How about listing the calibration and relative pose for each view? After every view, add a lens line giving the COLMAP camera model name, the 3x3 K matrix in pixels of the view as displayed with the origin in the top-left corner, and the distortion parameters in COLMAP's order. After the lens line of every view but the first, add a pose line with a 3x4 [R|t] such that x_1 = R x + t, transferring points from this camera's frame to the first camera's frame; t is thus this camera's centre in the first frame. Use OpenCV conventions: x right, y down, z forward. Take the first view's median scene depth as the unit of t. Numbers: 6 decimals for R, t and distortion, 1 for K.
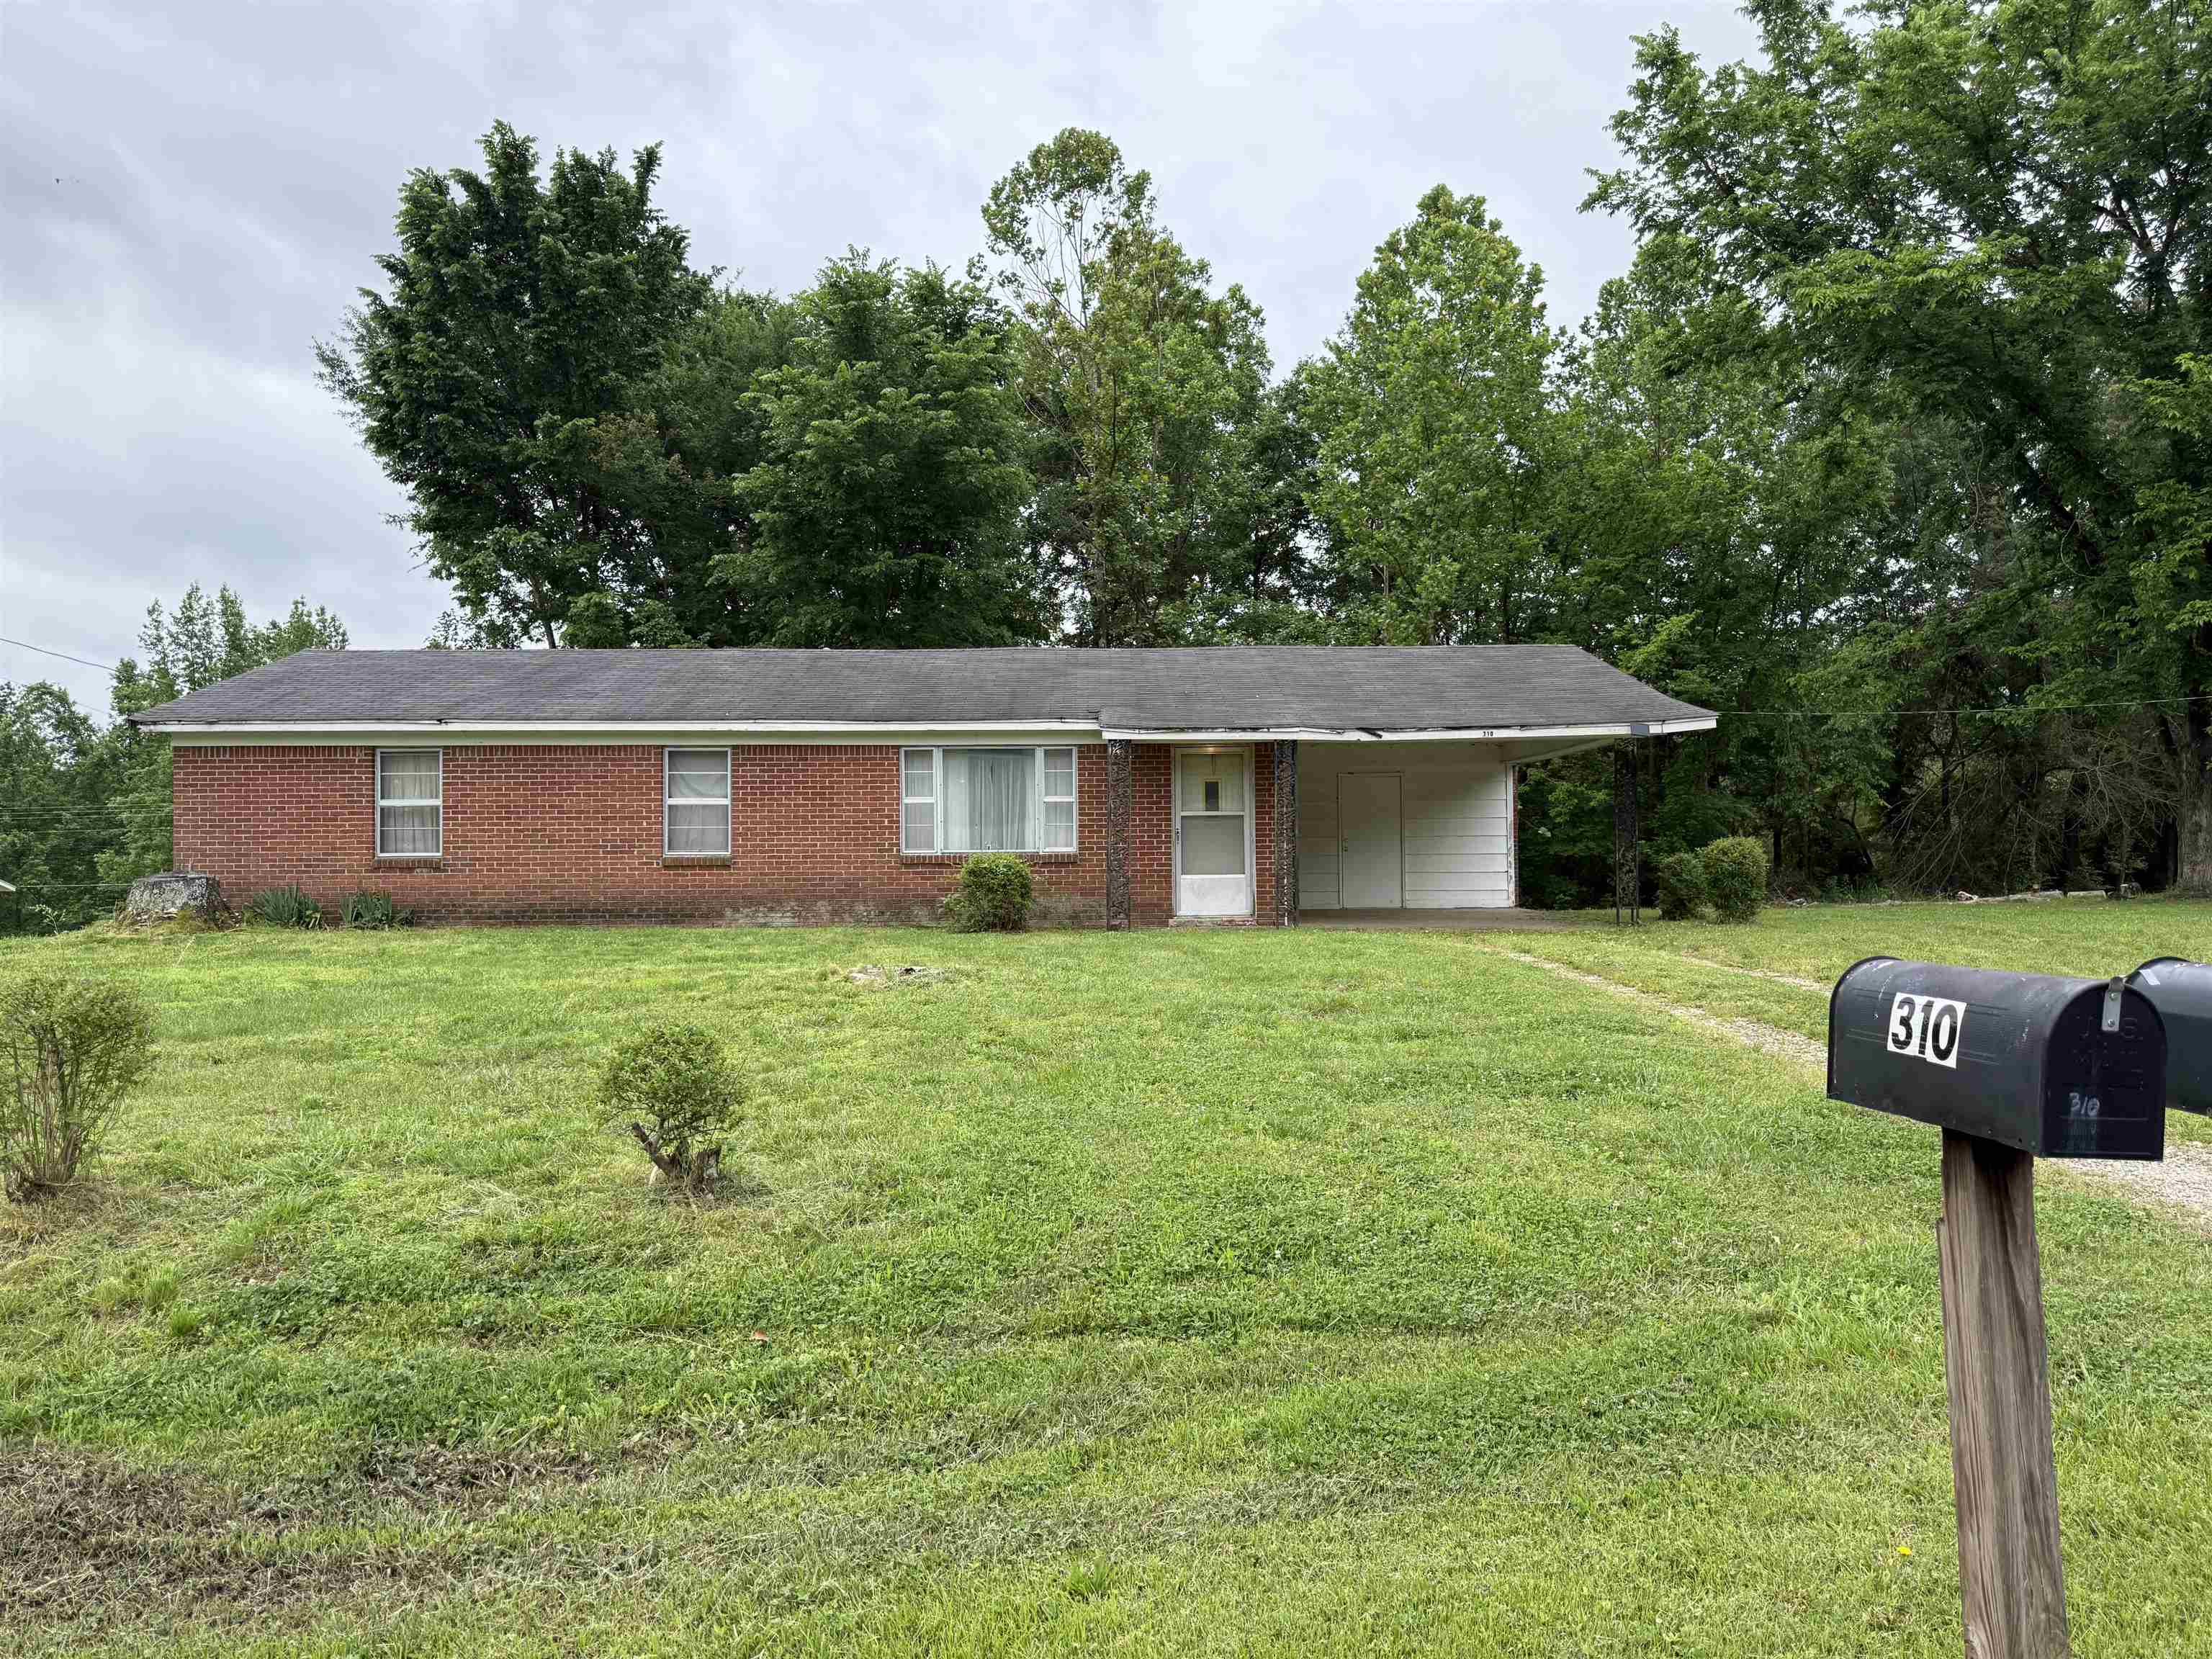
lens RADIAL K [[1547.9, 0, 1134.6], [0, 1547.9, 835.3], [0, 0, 1]] dist [0.148381, -0.273293]
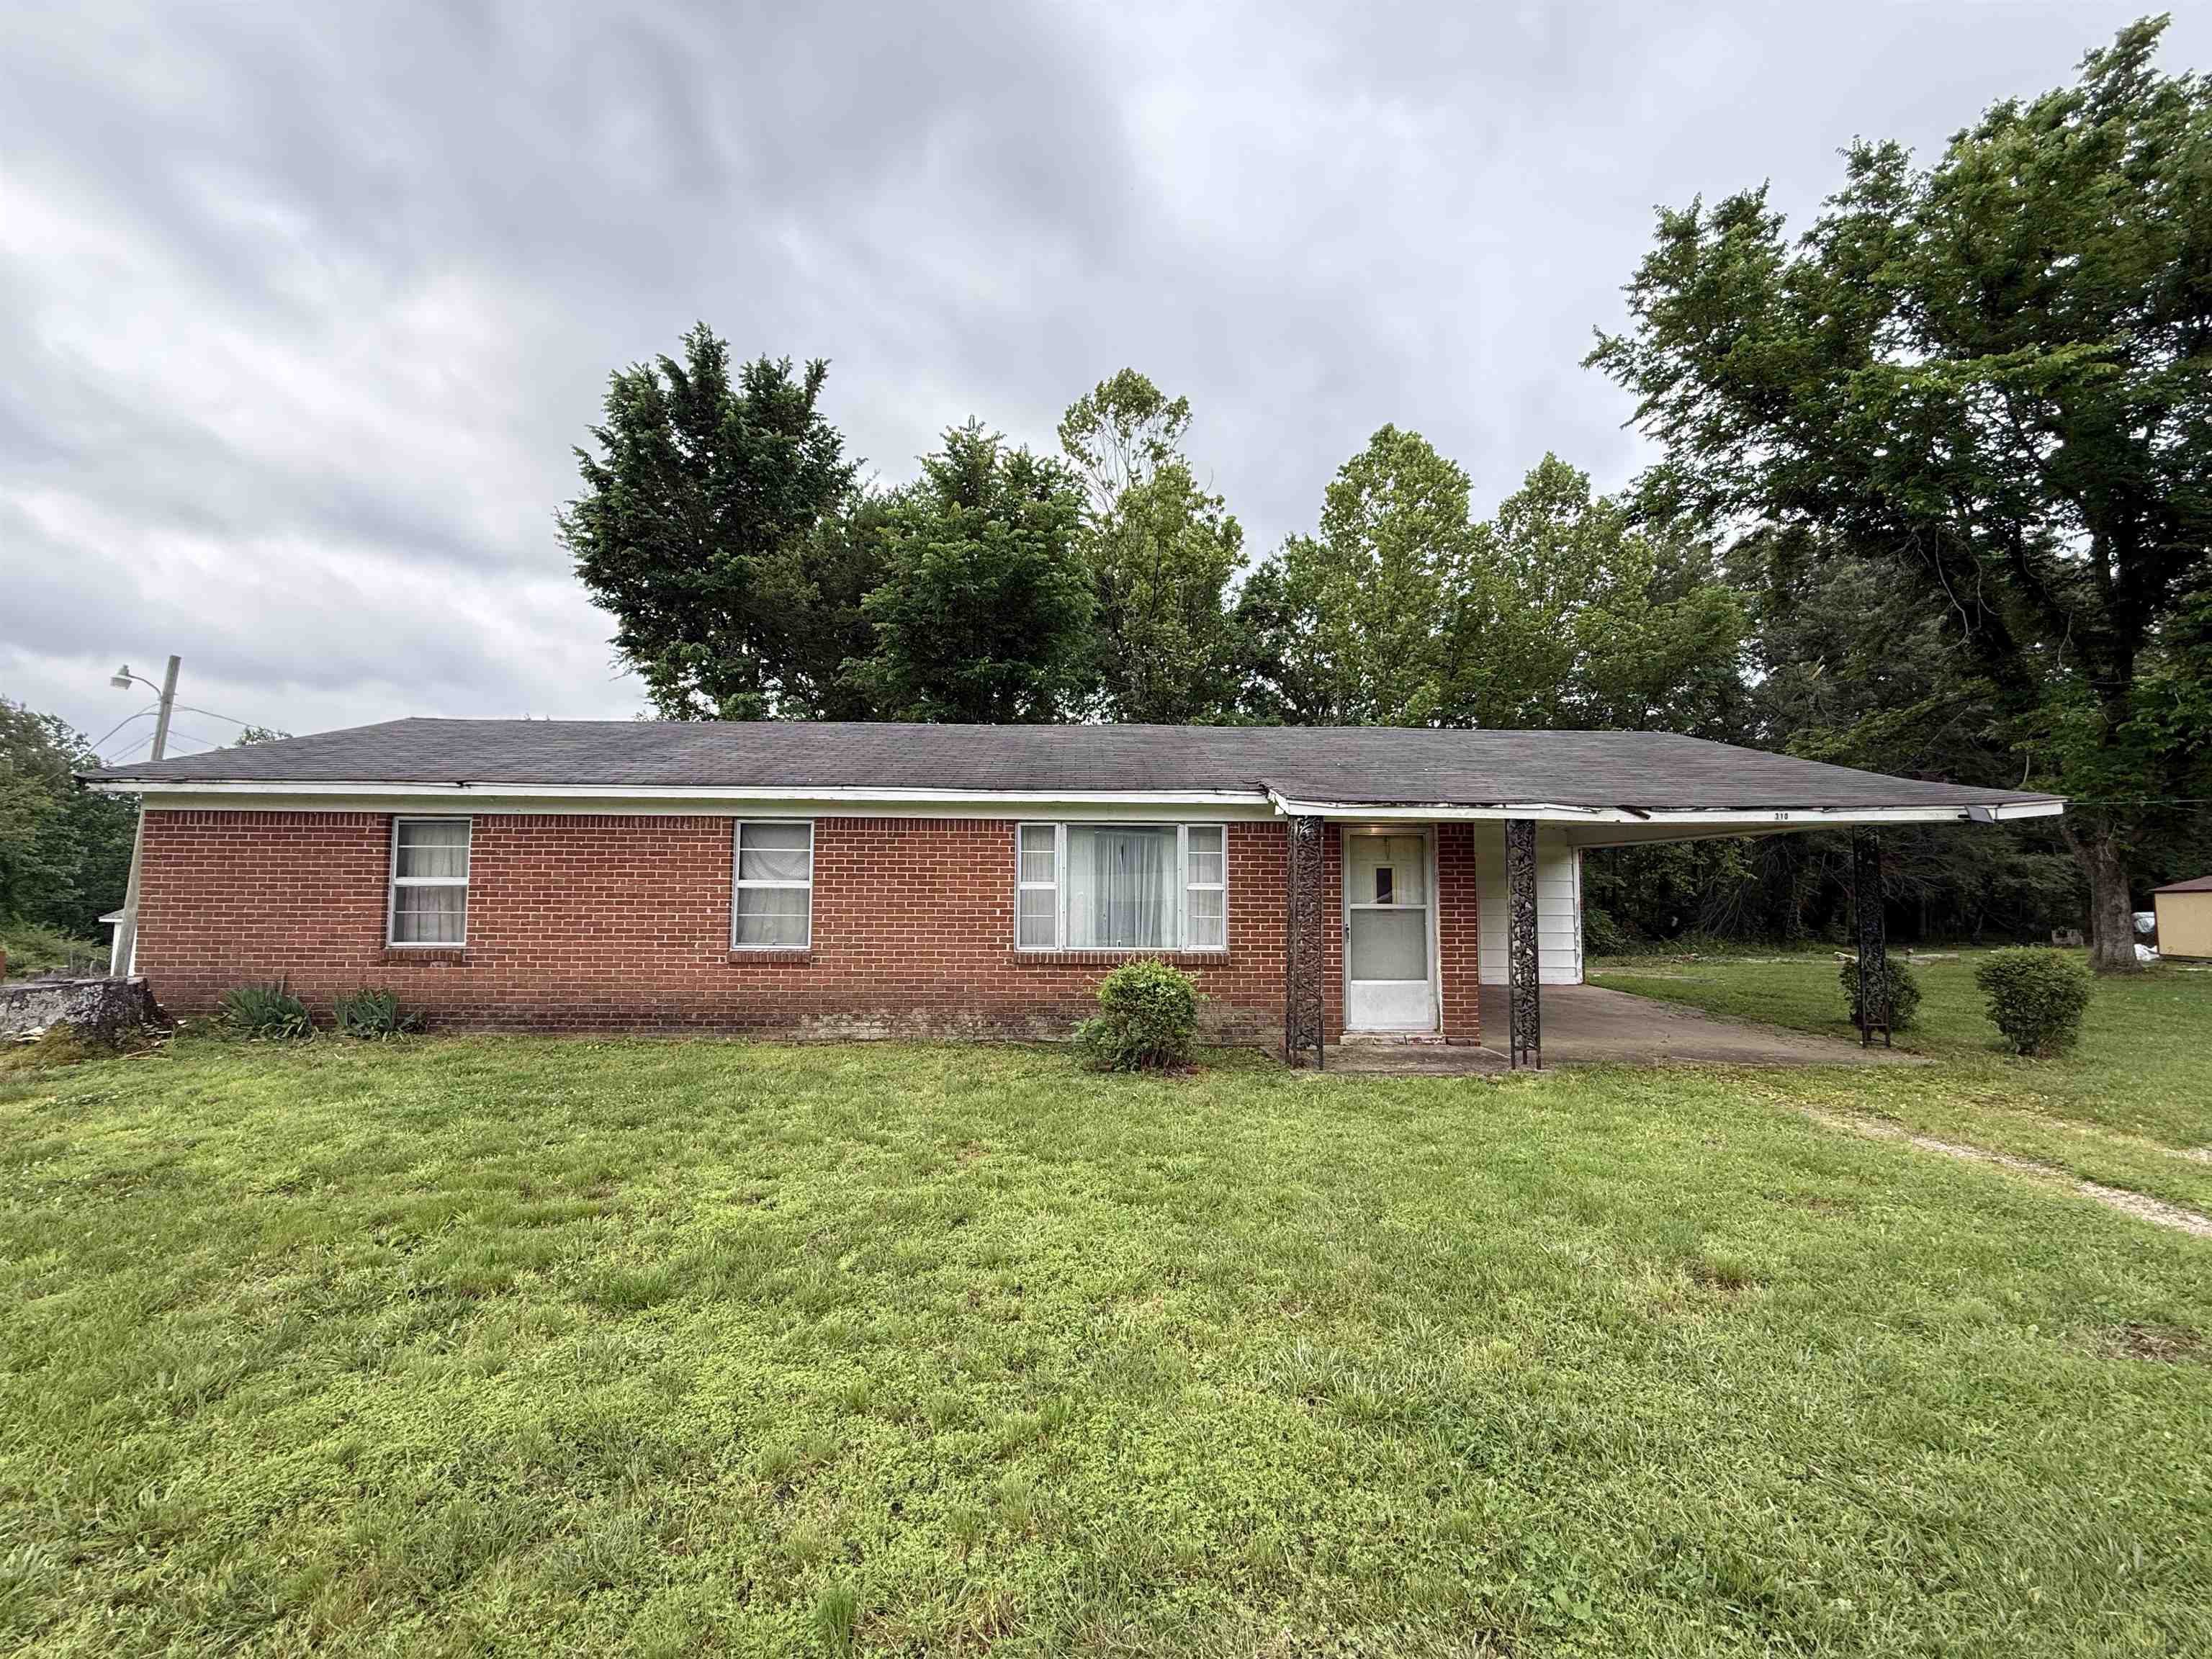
lens RADIAL K [[886.6, 0, 1110.9], [0, 886.6, 834.3], [0, 0, 1]] dist [-0.003056, -0.000310]
pose [[0.999890, 0.014700, 0.001735, -0.100789], [-0.014612, 0.998968, -0.043016, -0.030292], [-0.002366, 0.042986, 0.999073, 0.524797]]
